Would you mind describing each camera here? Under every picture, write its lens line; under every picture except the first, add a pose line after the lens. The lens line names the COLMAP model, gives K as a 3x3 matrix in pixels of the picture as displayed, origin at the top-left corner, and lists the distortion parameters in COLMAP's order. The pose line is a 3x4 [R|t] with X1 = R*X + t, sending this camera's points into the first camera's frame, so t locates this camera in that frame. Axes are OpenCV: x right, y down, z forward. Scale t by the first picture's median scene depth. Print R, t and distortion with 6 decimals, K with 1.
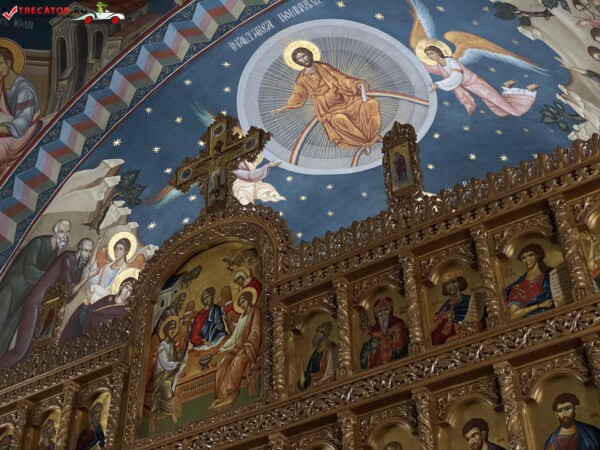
lens RADIAL K [[898.0, 0, 303.1], [0, 898.0, 223.9], [0, 0, 1]] dist [0.104174, 0.000000]
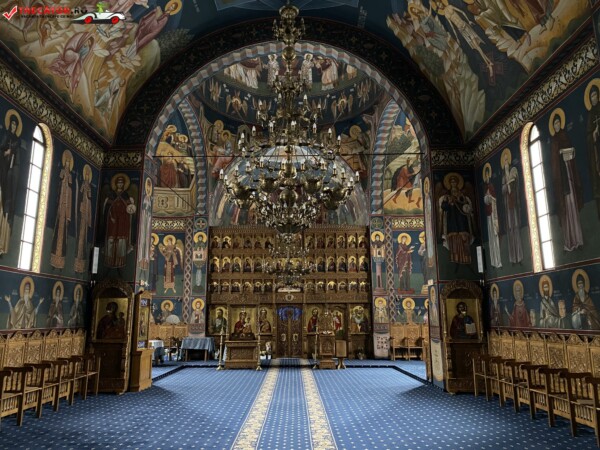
lens RADIAL K [[451.9, 0, 295.6], [0, 451.9, 224.2], [0, 0, 1]] dist [0.042910, -0.039138]
pose [[0.829705, 0.095110, 0.550039, -1.224683], [-0.355730, 0.849457, 0.389717, -0.793222], [-0.430168, -0.519016, 0.738632, -0.900886]]
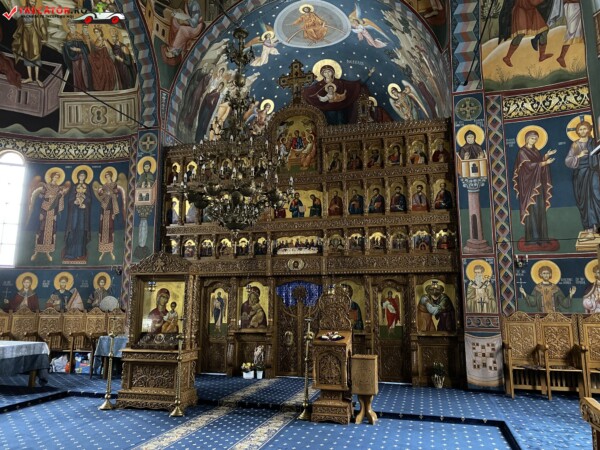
lens RADIAL K [[451.9, 0, 300.9], [0, 451.9, 224.2], [0, 0, 1]] dist [0.042910, -0.039138]
pose [[0.952265, 0.034972, 0.303263, -0.408332], [-0.189380, 0.846829, 0.497007, -0.327164], [-0.239430, -0.530714, 0.813029, -0.384814]]
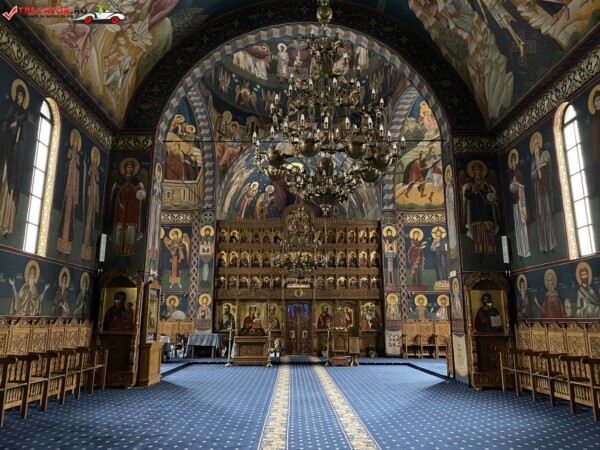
lens RADIAL K [[451.9, 0, 300.3], [0, 451.9, 222.9], [0, 0, 1]] dist [0.042910, -0.039138]
pose [[0.821762, 0.106532, 0.559784, -1.231839], [-0.366869, 0.850596, 0.376687, -0.718496], [-0.436021, -0.514915, 0.738071, -0.860268]]
